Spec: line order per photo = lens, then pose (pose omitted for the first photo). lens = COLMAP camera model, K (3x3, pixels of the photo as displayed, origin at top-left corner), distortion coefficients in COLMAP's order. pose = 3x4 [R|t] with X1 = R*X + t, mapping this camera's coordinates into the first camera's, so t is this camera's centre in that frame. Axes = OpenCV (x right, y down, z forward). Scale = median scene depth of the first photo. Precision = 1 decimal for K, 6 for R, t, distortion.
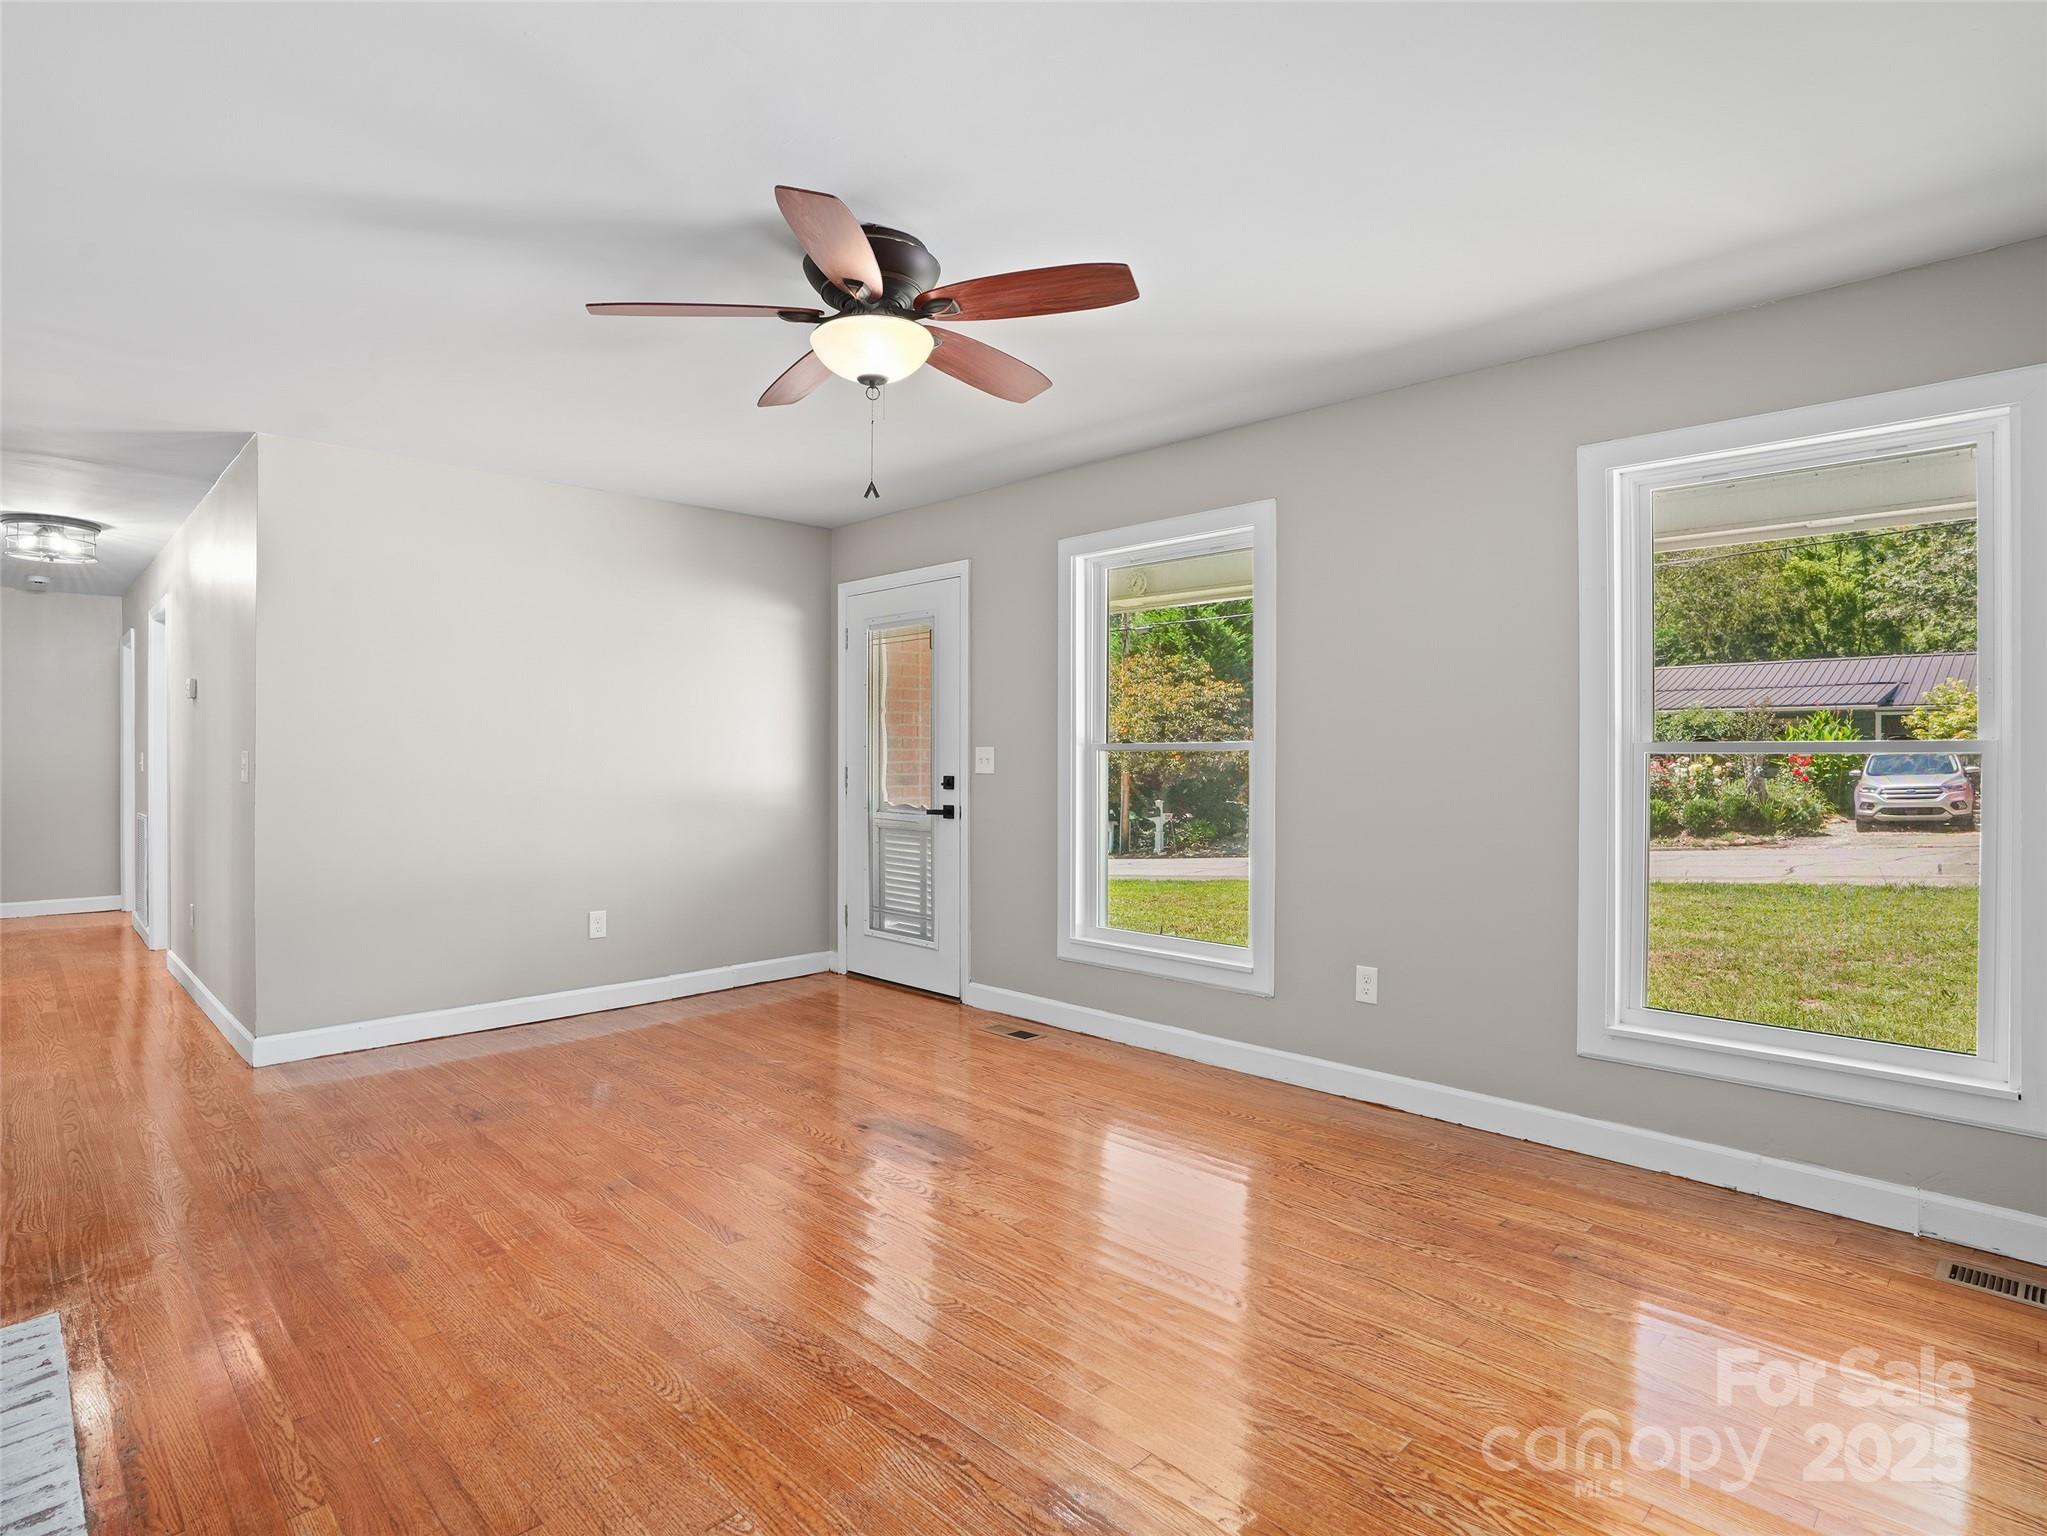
lens RADIAL K [[1068.4, 0, 1023.3], [0, 1068.4, 769.0], [0, 0, 1]] dist [-0.053456, 0.016087]
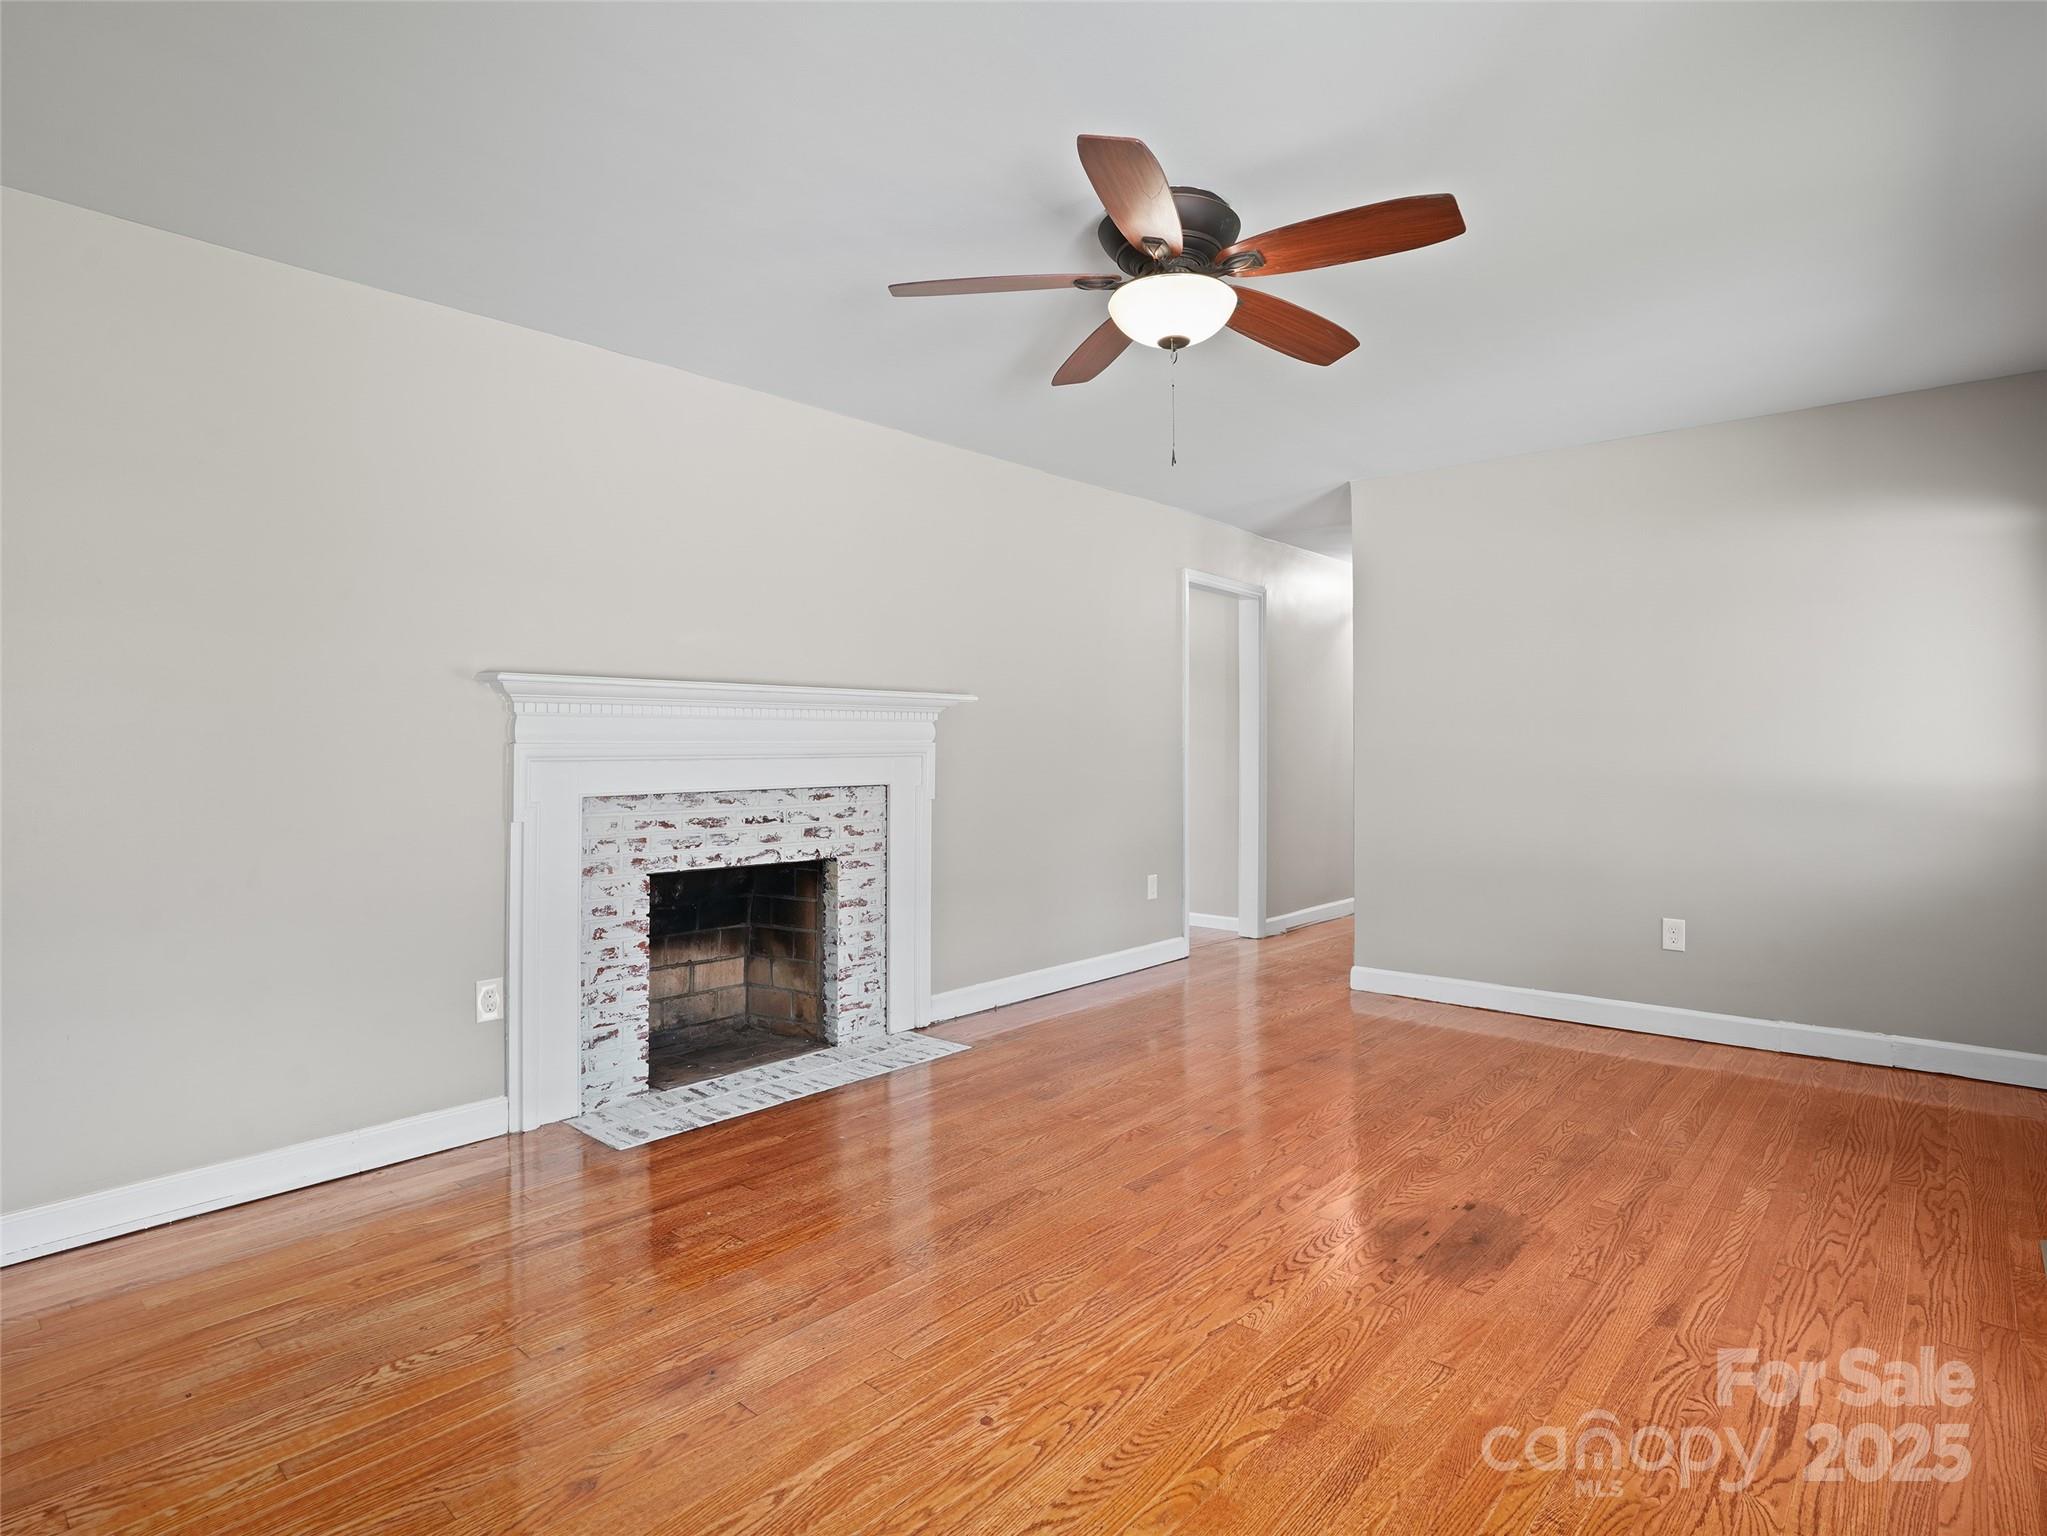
lens RADIAL K [[1068.4, 0, 1023.8], [0, 1068.4, 757.3], [0, 0, 1]] dist [-0.053456, 0.016087]
pose [[0.072459, 0.008778, -0.997333, 0.466809], [-0.009235, 0.999924, 0.008130, 0.001470], [0.997329, 0.008621, 0.072535, 0.480327]]
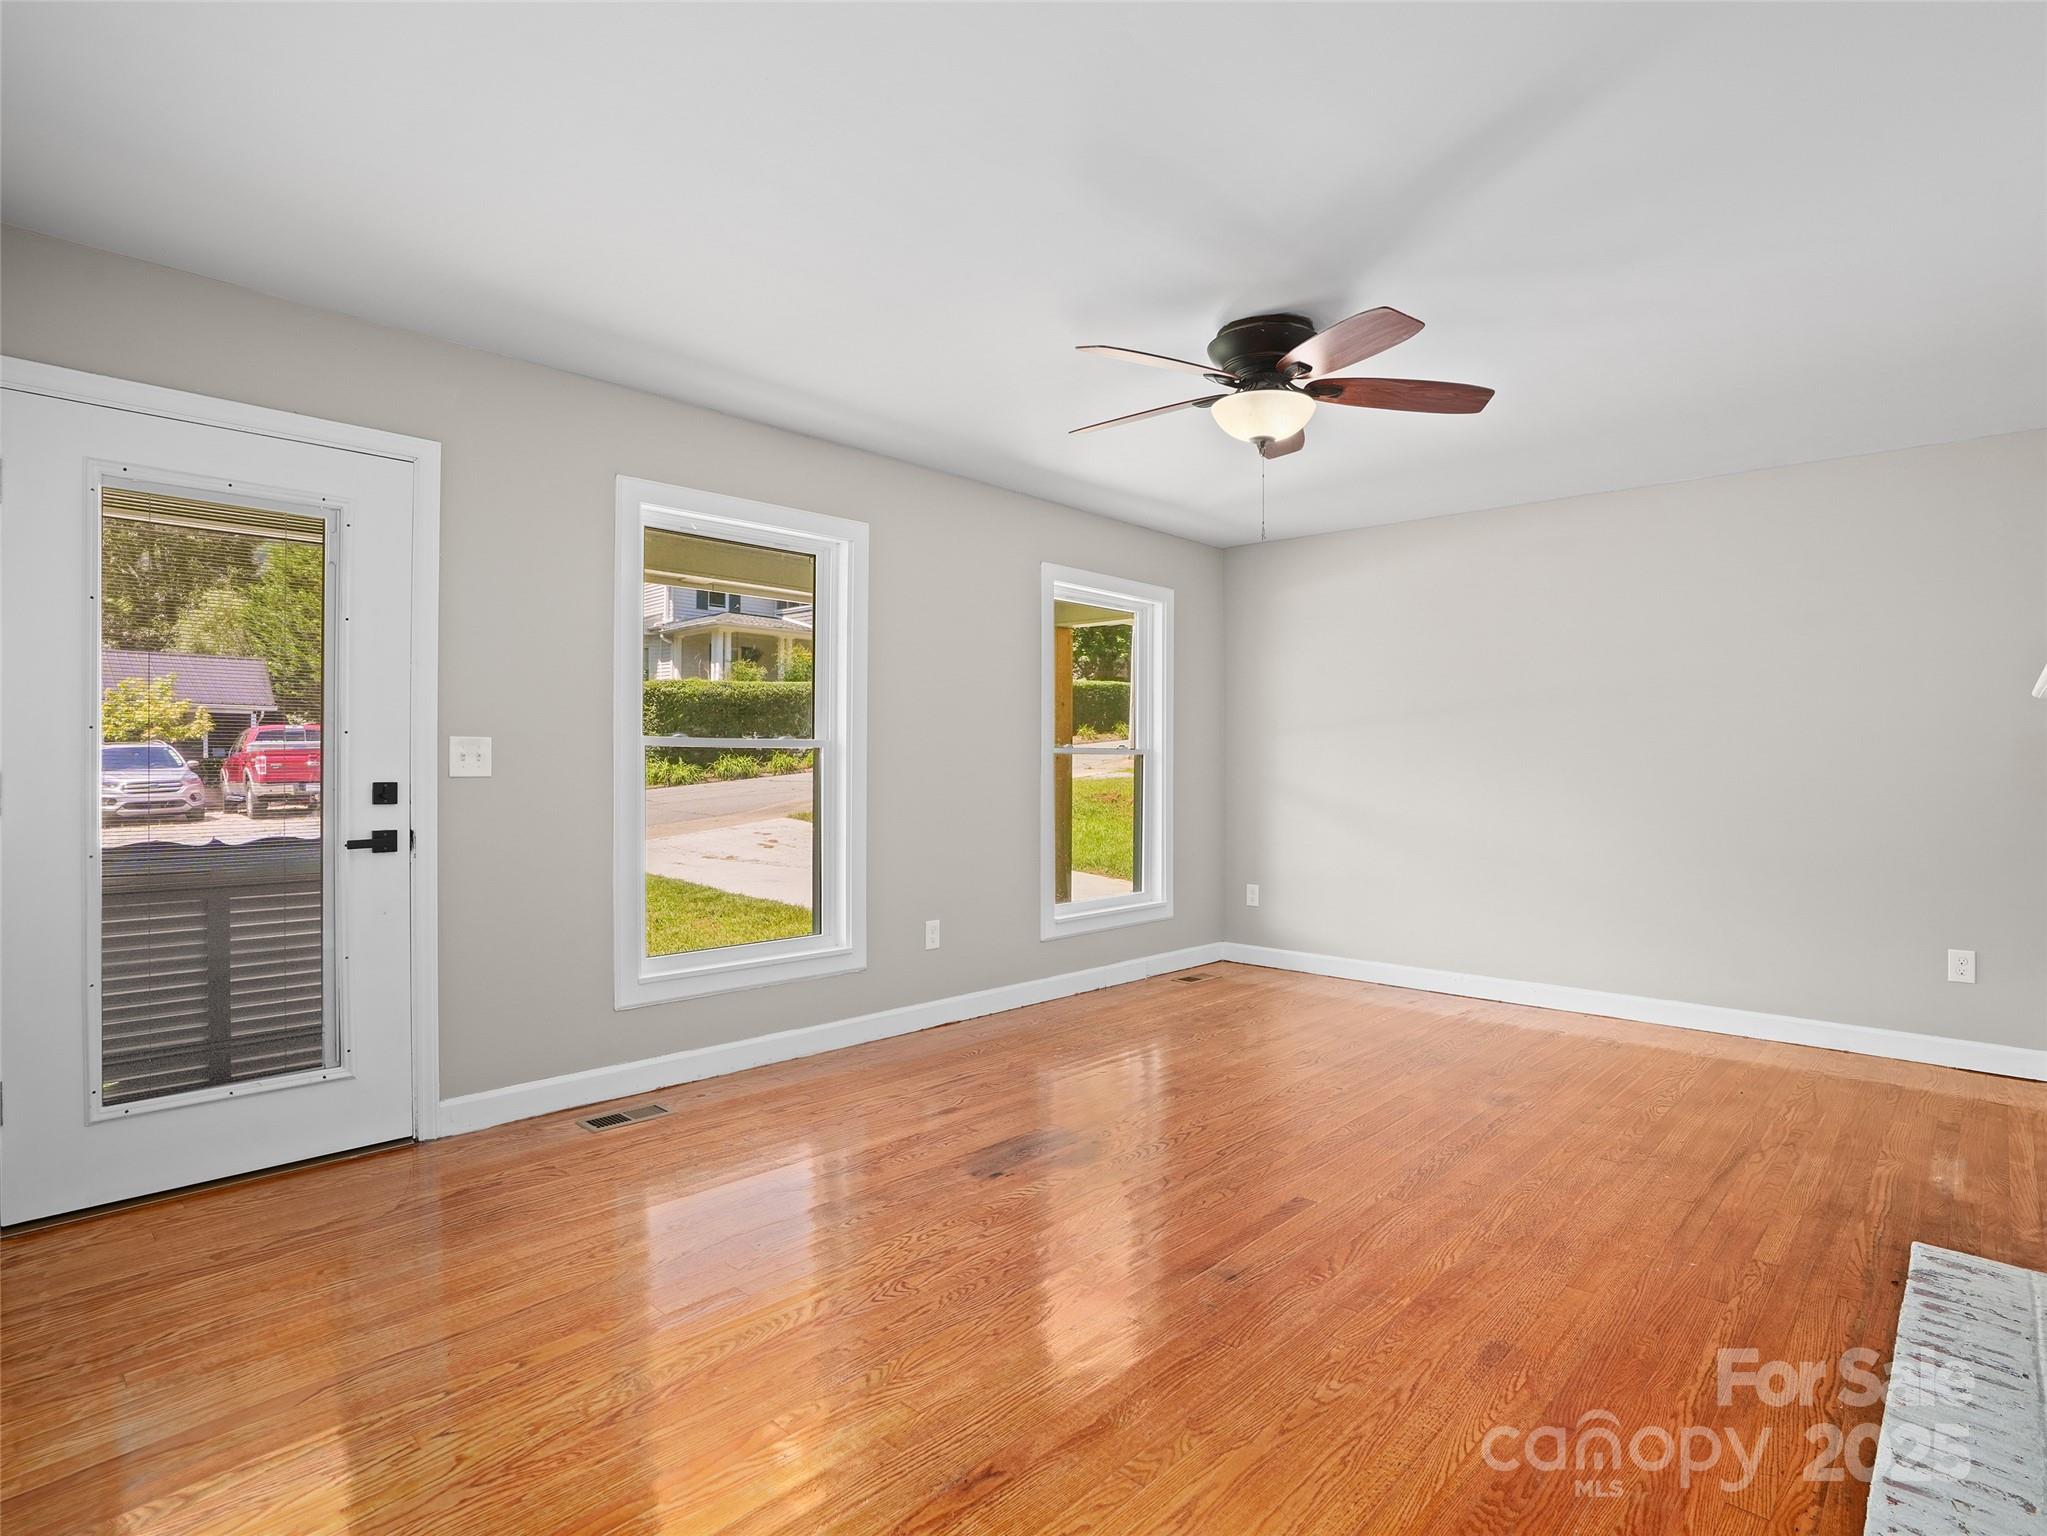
lens RADIAL K [[1068.4, 0, 990.1], [0, 1068.4, 767.5], [0, 0, 1]] dist [-0.053456, 0.016087]
pose [[-0.013493, -0.007248, 0.999883, -0.808373], [0.003077, 0.999969, 0.007290, -0.006132], [-0.999904, 0.003175, -0.013471, 0.796973]]
